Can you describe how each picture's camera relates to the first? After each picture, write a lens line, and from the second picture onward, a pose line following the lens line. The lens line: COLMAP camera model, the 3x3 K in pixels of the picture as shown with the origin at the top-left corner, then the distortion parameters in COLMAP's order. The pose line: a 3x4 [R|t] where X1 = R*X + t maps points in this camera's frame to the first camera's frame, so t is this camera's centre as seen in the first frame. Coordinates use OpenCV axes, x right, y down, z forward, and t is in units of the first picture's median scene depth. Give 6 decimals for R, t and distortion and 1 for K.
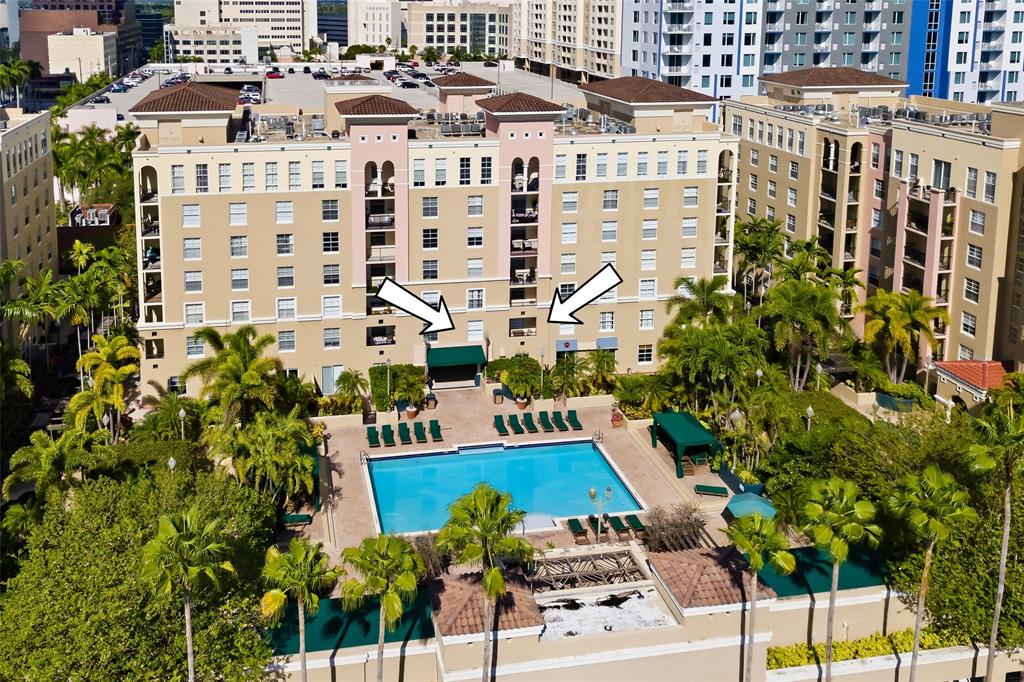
lens RADIAL K [[860.2, 0, 399.9], [0, 860.2, 100.2], [0, 0, 1]] dist [0.007688, -0.003381]
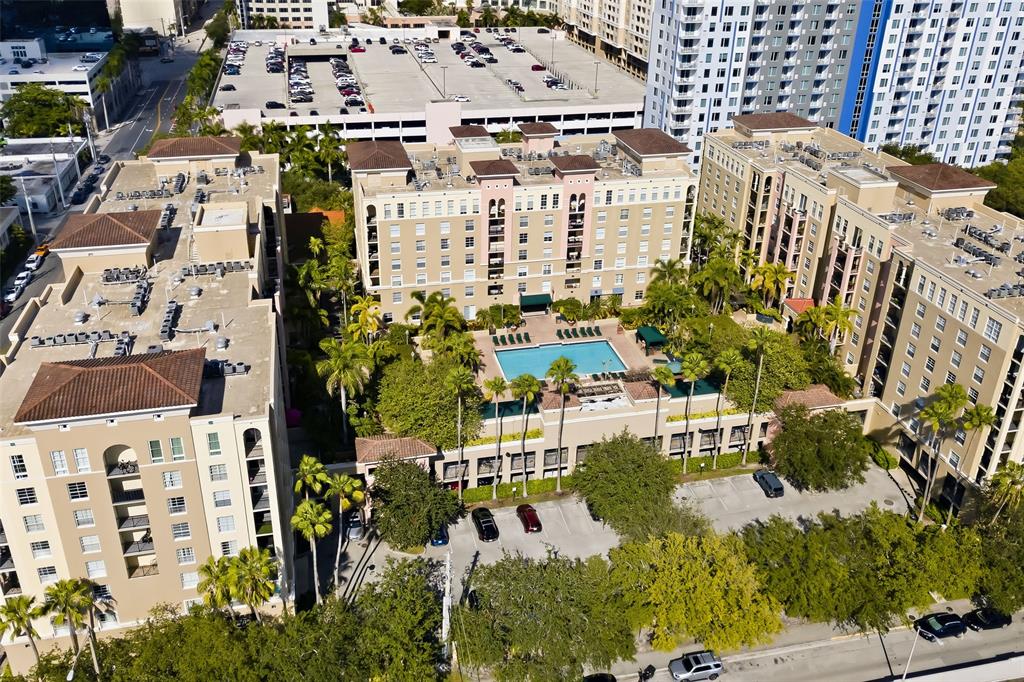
lens RADIAL K [[952.7, 0, 454.3], [0, 952.7, 341.3], [0, 0, 1]] dist [0.008874, -0.029637]
pose [[0.999313, -0.020891, 0.030624, -0.172471], [0.008218, 0.930374, 0.366520, -0.364399], [-0.036149, -0.366016, 0.929906, -0.913257]]
